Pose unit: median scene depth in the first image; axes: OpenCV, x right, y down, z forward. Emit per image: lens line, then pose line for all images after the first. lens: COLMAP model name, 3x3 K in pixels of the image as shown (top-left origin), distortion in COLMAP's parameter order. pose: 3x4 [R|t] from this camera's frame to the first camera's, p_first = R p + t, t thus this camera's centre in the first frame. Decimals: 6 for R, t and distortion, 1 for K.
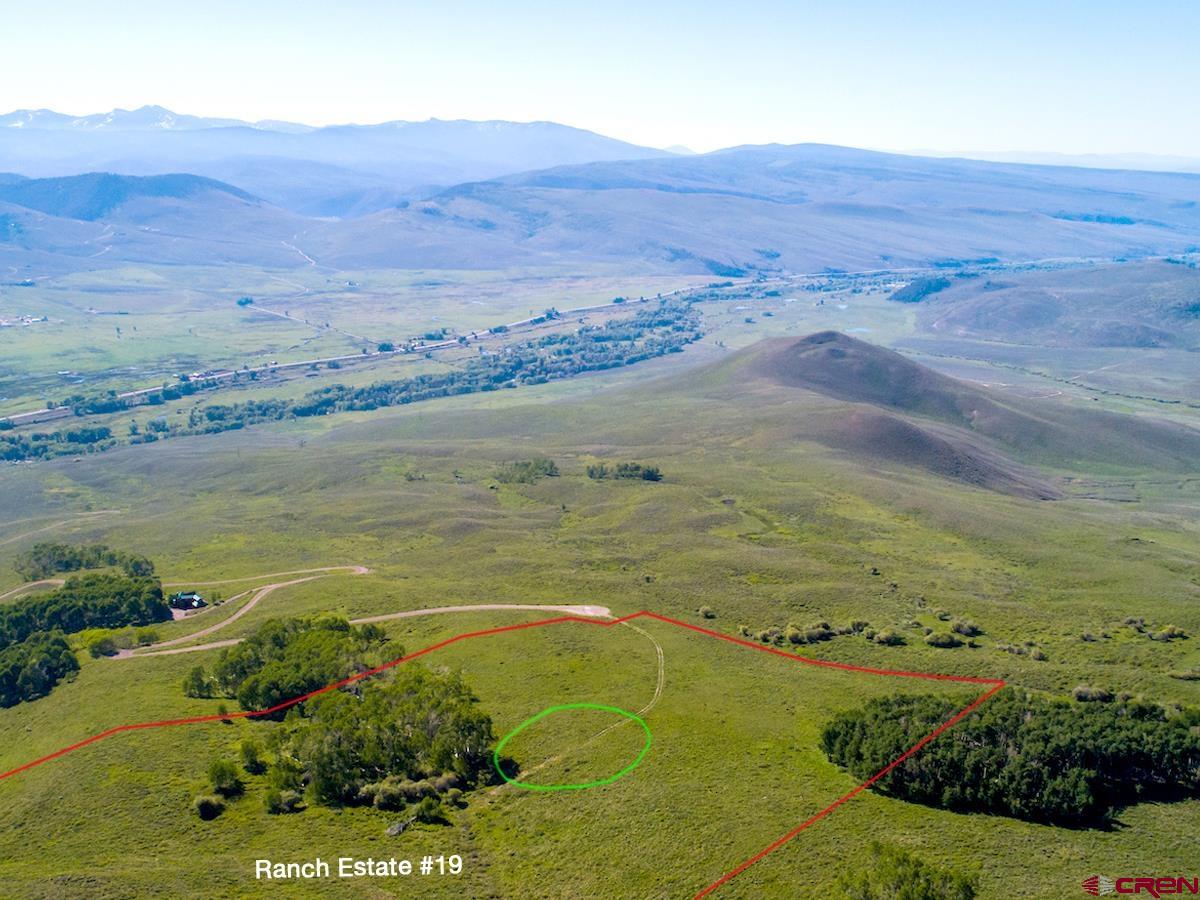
lens RADIAL K [[1111.1, 0, 468.8], [0, 1111.1, 448.9], [0, 0, 1]] dist [-0.015201, 0.000989]
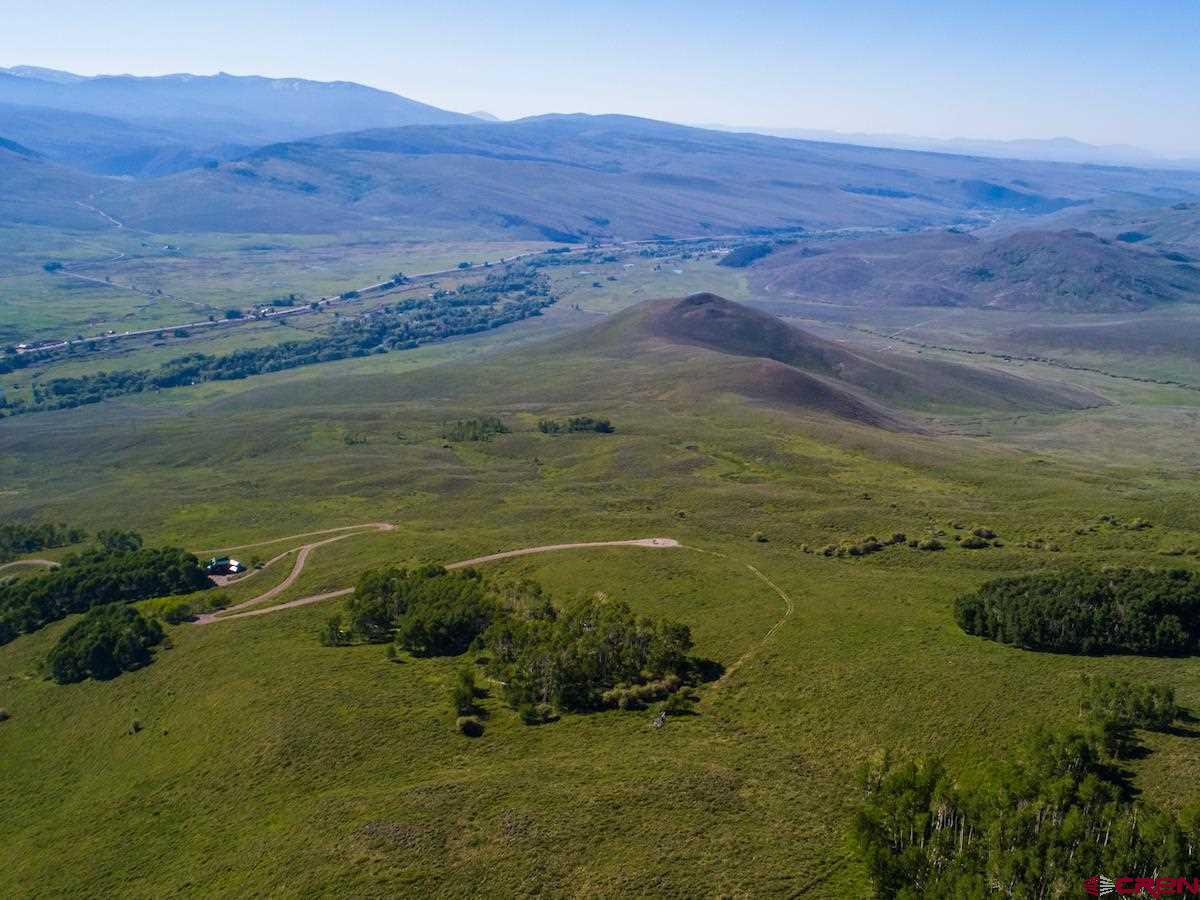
lens RADIAL K [[1147.8, 0, 512.4], [0, 1147.8, 449.2], [0, 0, 1]] dist [-0.011966, -0.002689]
pose [[0.962884, -0.040898, 0.266801, -0.124533], [0.034606, 0.999002, 0.028245, 0.005871], [-0.267689, -0.017964, 0.963338, -0.021720]]
